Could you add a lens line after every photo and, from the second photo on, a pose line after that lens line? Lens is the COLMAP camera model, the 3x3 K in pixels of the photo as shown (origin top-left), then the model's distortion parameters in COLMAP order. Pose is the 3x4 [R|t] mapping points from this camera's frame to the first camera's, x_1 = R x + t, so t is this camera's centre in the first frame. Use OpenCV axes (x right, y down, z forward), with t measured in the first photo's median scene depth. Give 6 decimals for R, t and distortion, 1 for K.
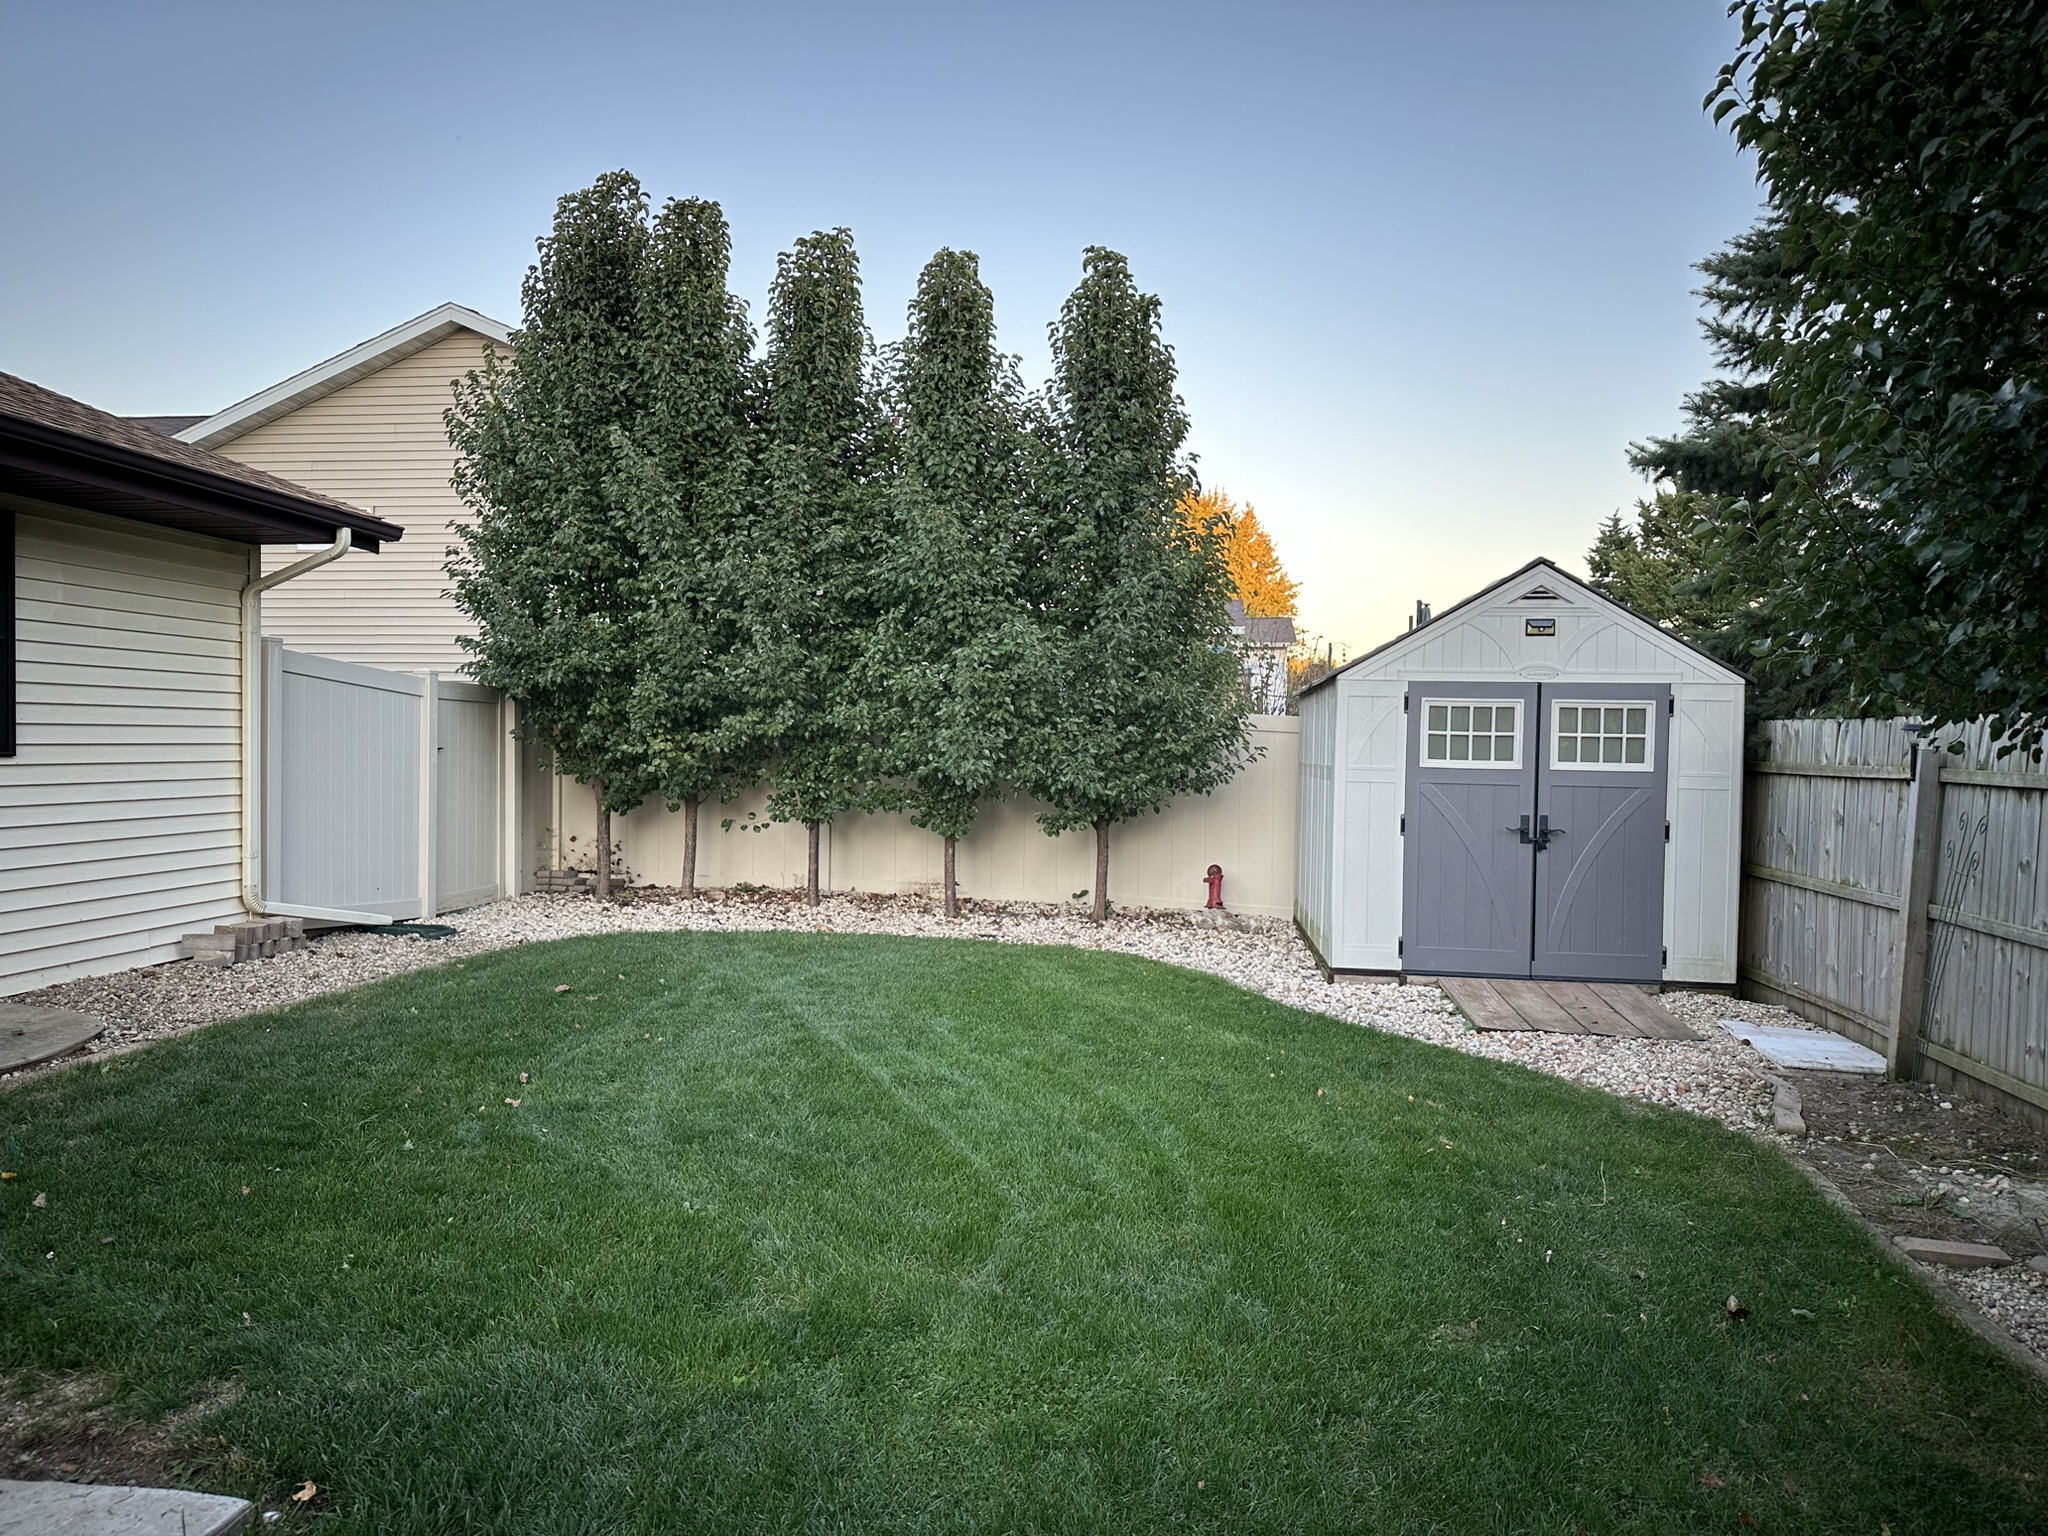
lens RADIAL K [[1675.5, 0, 1024.0], [0, 1675.5, 768.0], [0, 0, 1]] dist [-0.002640, -0.001781]
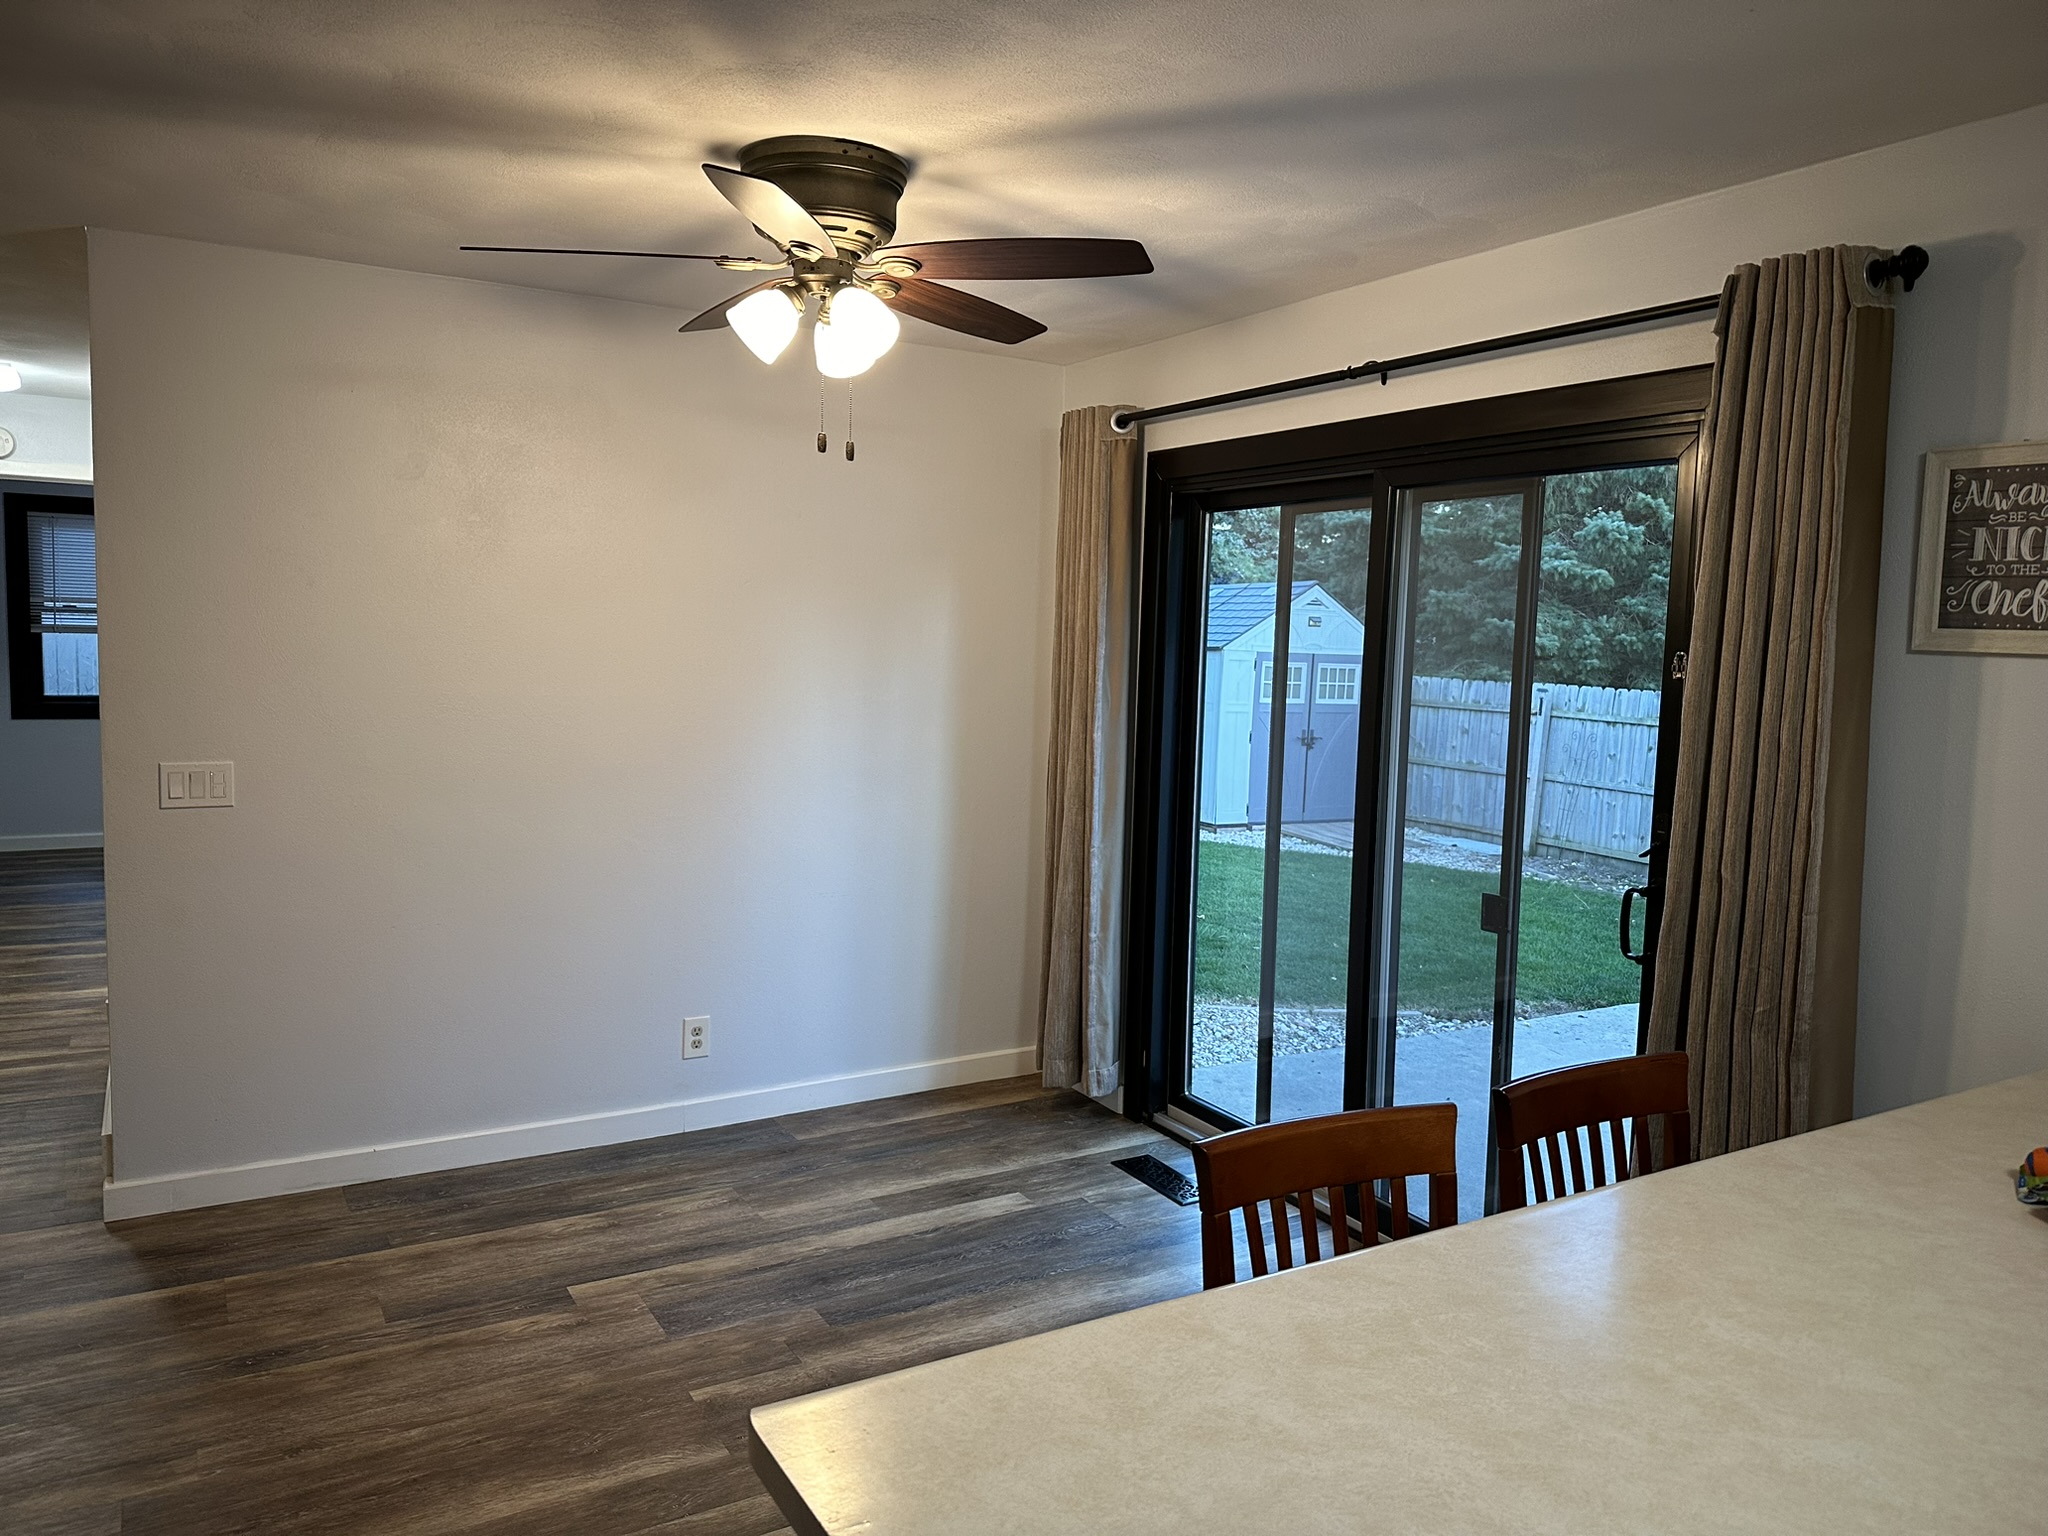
lens RADIAL K [[1413.7, 0, 1024.0], [0, 1413.7, 768.0], [0, 0, 1]] dist [-0.023627, -0.002626]
pose [[0.790126, -0.028367, 0.612287, -0.858892], [-0.006927, 0.998451, 0.055196, -0.011449], [-0.612905, -0.047853, 0.788706, 0.024676]]
